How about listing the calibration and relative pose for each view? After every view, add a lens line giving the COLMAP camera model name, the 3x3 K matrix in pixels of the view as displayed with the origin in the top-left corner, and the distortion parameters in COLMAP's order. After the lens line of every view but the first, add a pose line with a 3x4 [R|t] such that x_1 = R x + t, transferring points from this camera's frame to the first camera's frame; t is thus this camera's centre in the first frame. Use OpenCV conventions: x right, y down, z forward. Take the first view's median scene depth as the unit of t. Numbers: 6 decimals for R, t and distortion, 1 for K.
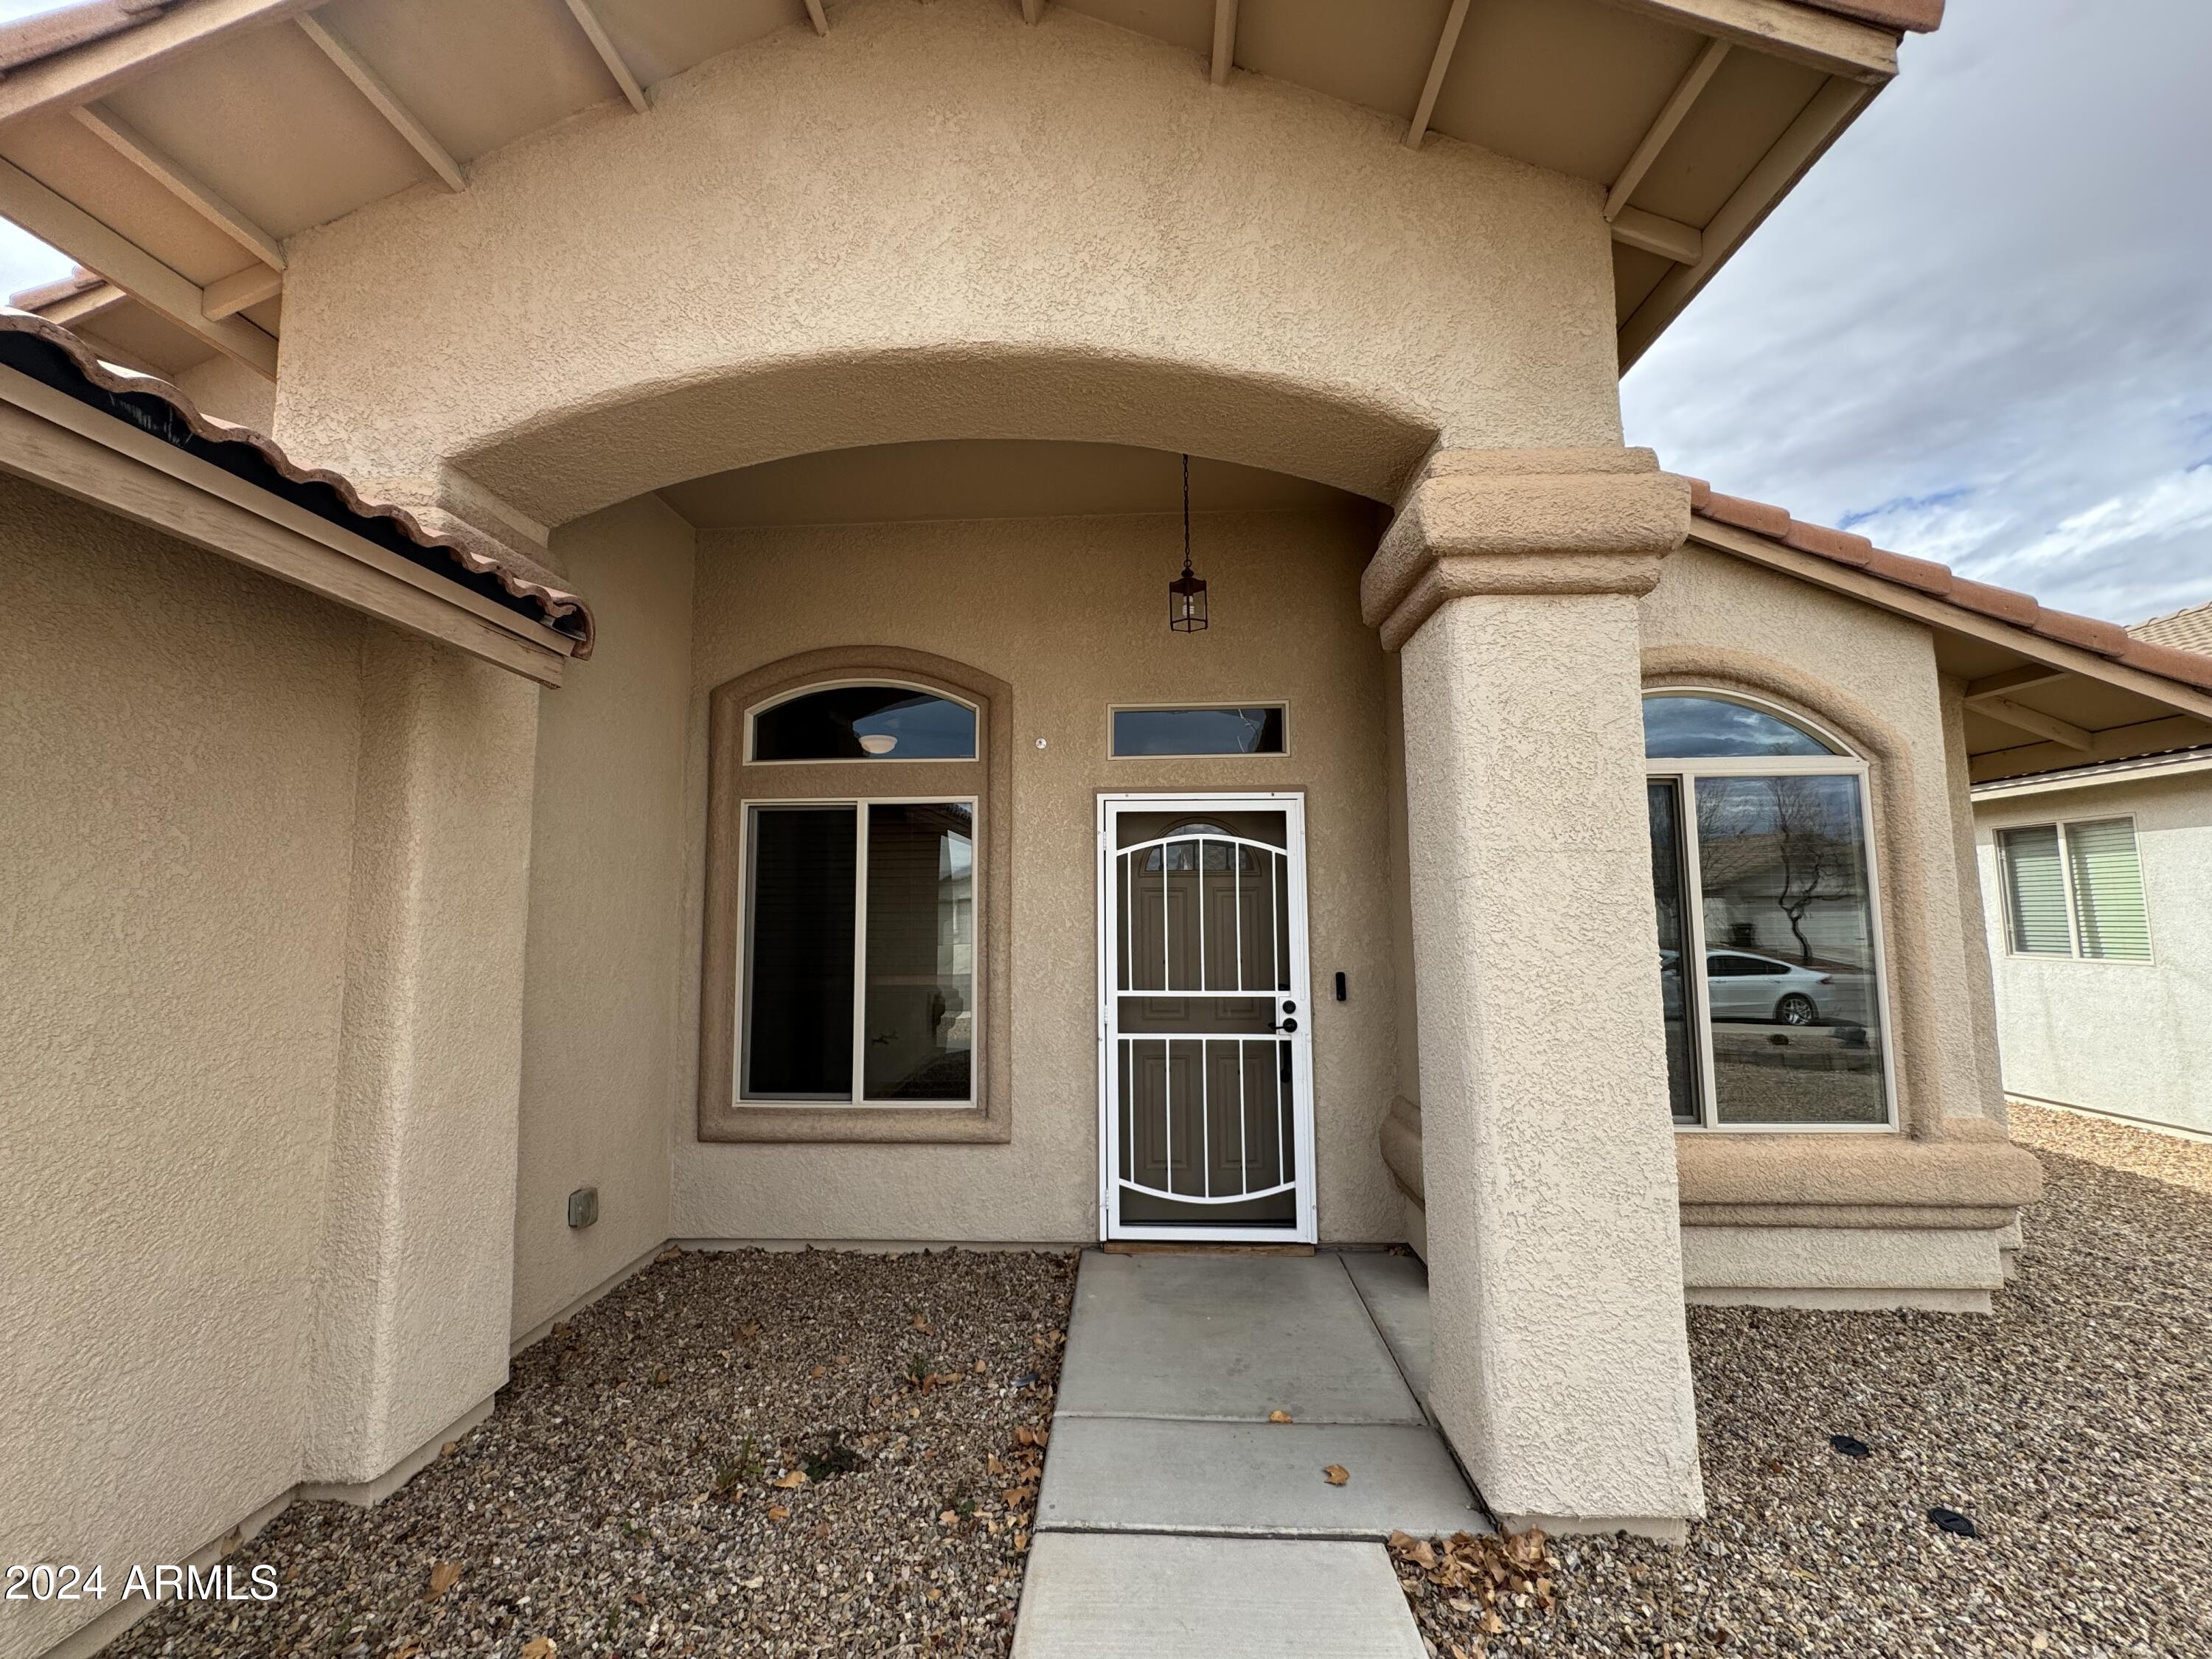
lens RADIAL K [[880.7, 0, 1102.8], [0, 880.7, 828.8], [0, 0, 1]] dist [0.000982, 0.000136]
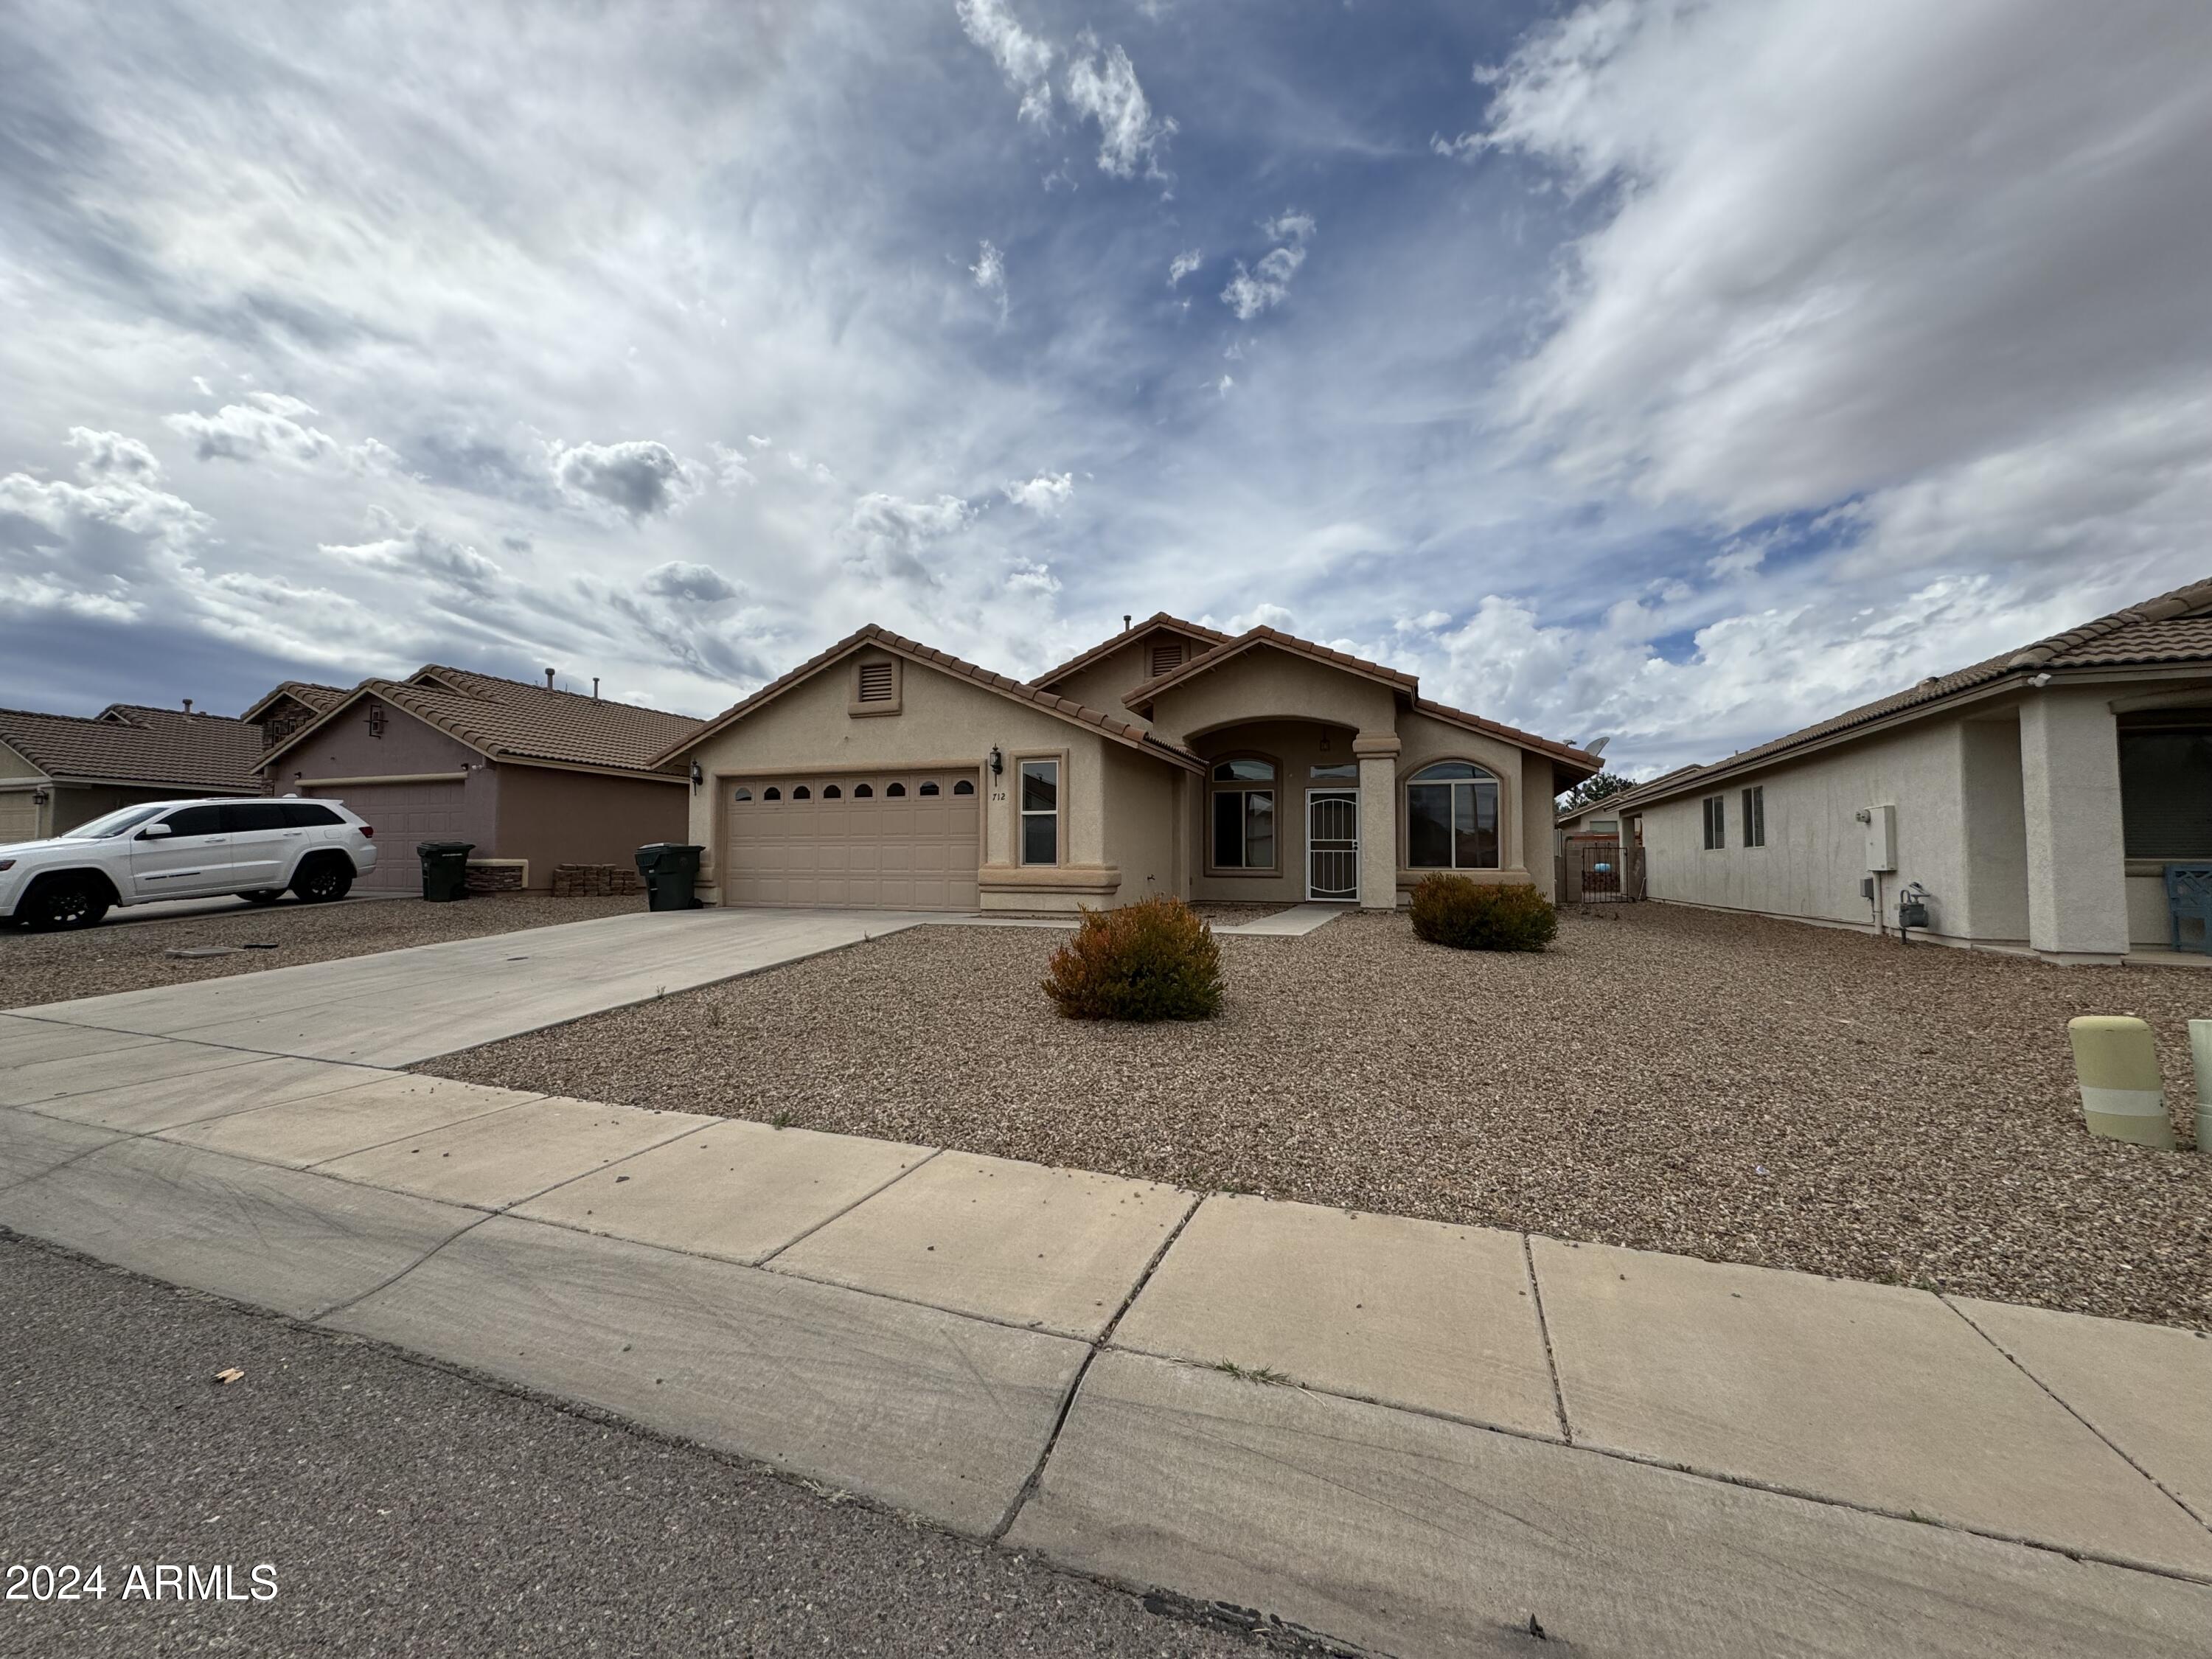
lens RADIAL K [[880.7, 0, 1102.8], [0, 880.7, 828.8], [0, 0, 1]] dist [0.000982, 0.000136]
pose [[0.951807, 0.001093, -0.306696, 0.343818], [0.017574, 0.998156, 0.058095, -0.108417], [0.306194, -0.060685, 0.950033, -3.048946]]
